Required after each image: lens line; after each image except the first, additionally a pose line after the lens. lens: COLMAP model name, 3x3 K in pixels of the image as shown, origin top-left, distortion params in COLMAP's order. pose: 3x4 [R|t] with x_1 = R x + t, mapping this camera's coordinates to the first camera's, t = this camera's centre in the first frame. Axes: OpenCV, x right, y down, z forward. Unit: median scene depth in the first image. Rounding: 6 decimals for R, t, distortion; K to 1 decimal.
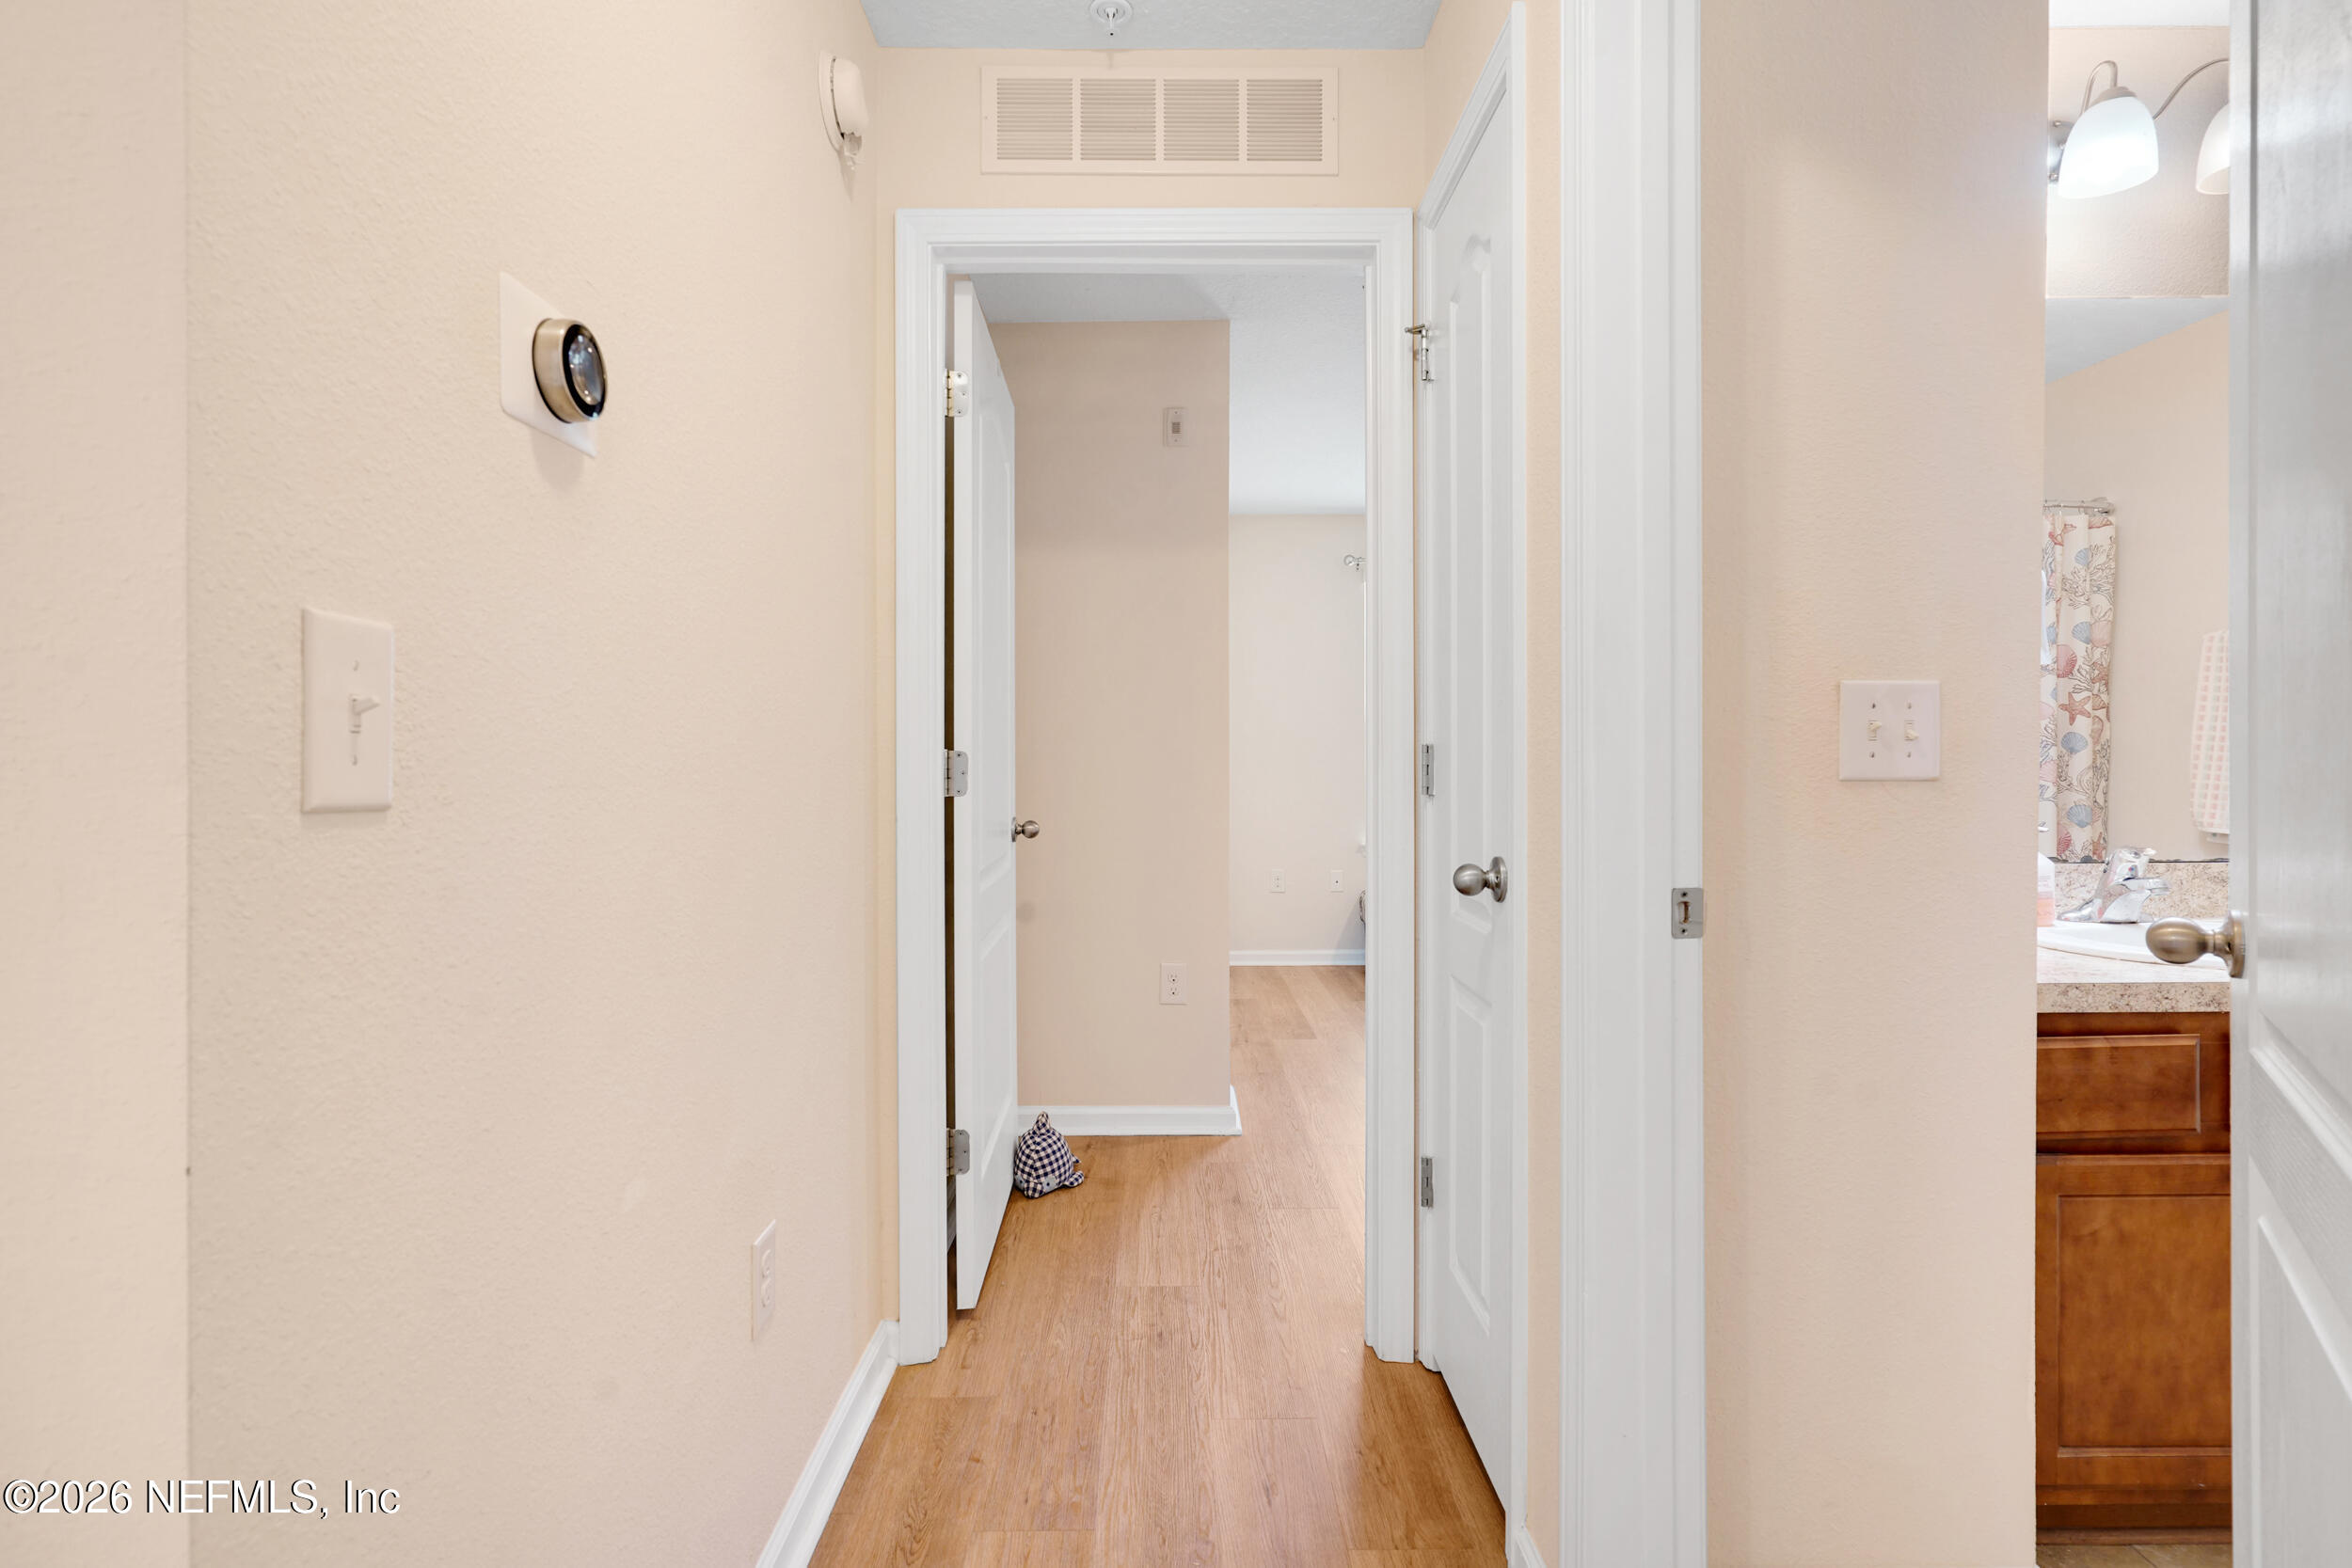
lens RADIAL K [[1130.9, 0, 1173.2], [0, 1130.9, 775.2], [0, 0, 1]] dist [0.000416, 0.001354]
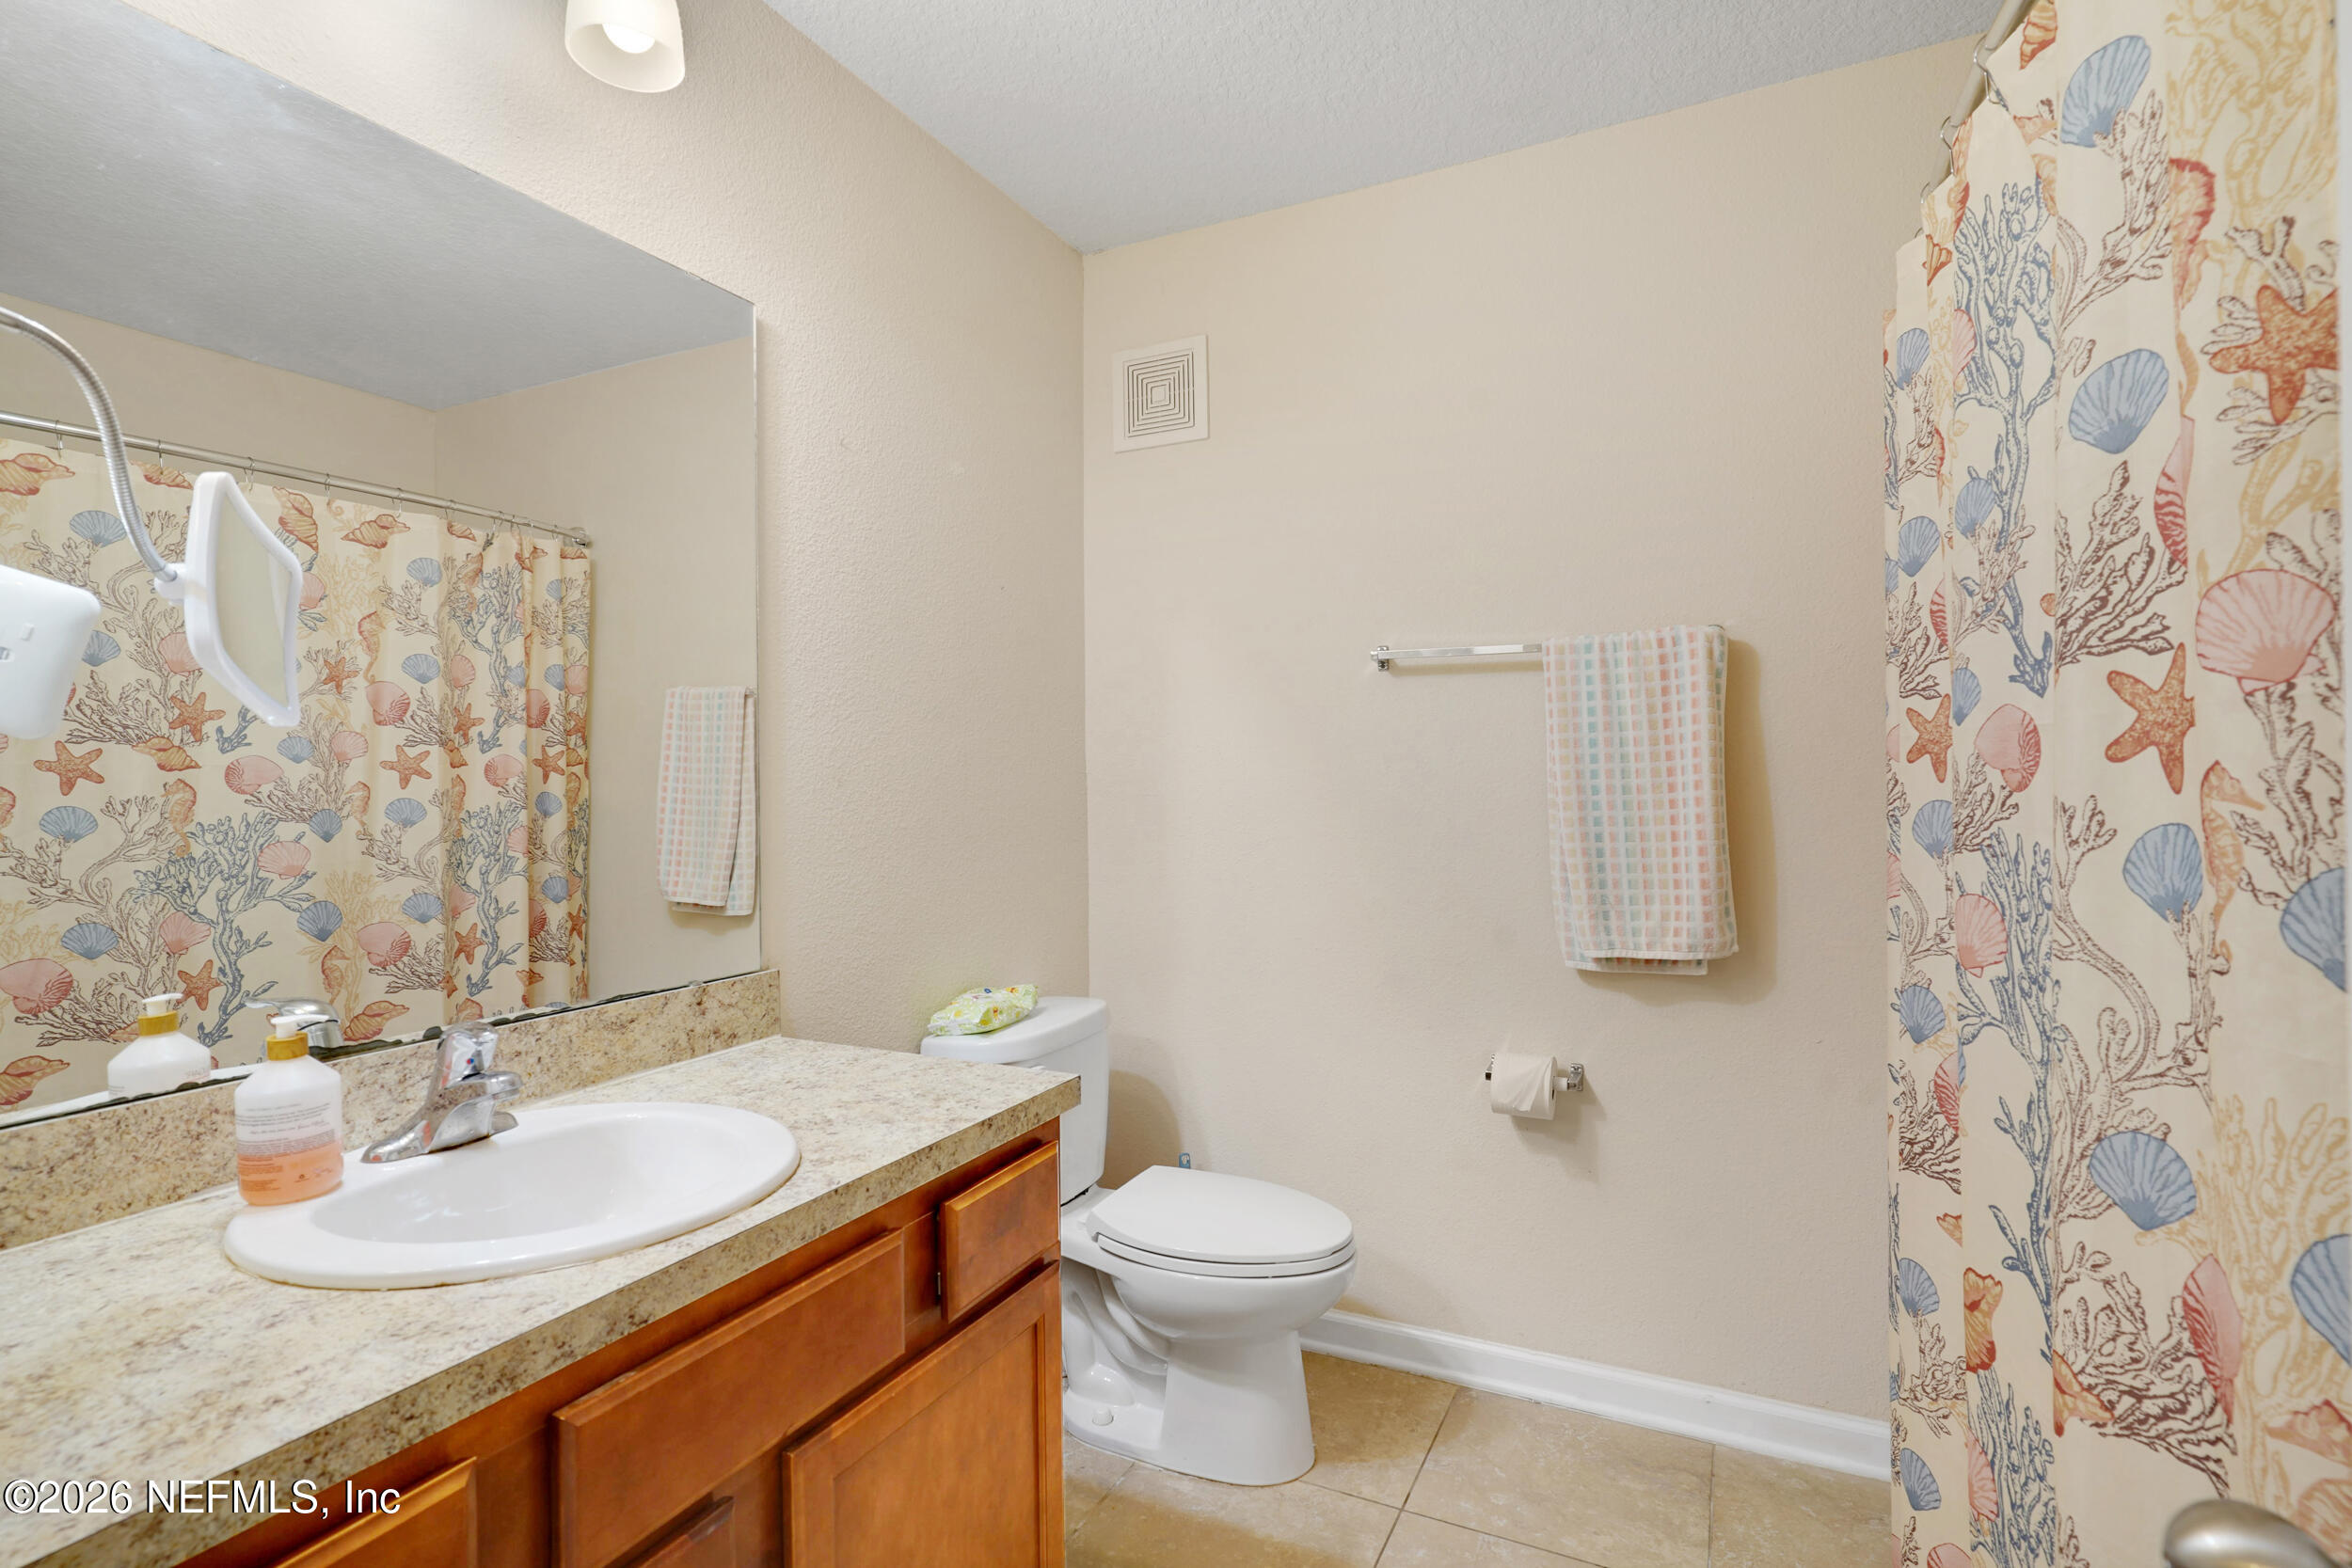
lens RADIAL K [[1130.9, 0, 1173.2], [0, 1130.9, 775.2], [0, 0, 1]] dist [0.000416, 0.001354]
pose [[0.444771, 0.006756, 0.895619, 0.241295], [0.016212, 0.999747, -0.015593, -0.029875], [-0.895498, 0.021455, 0.444549, 0.197284]]
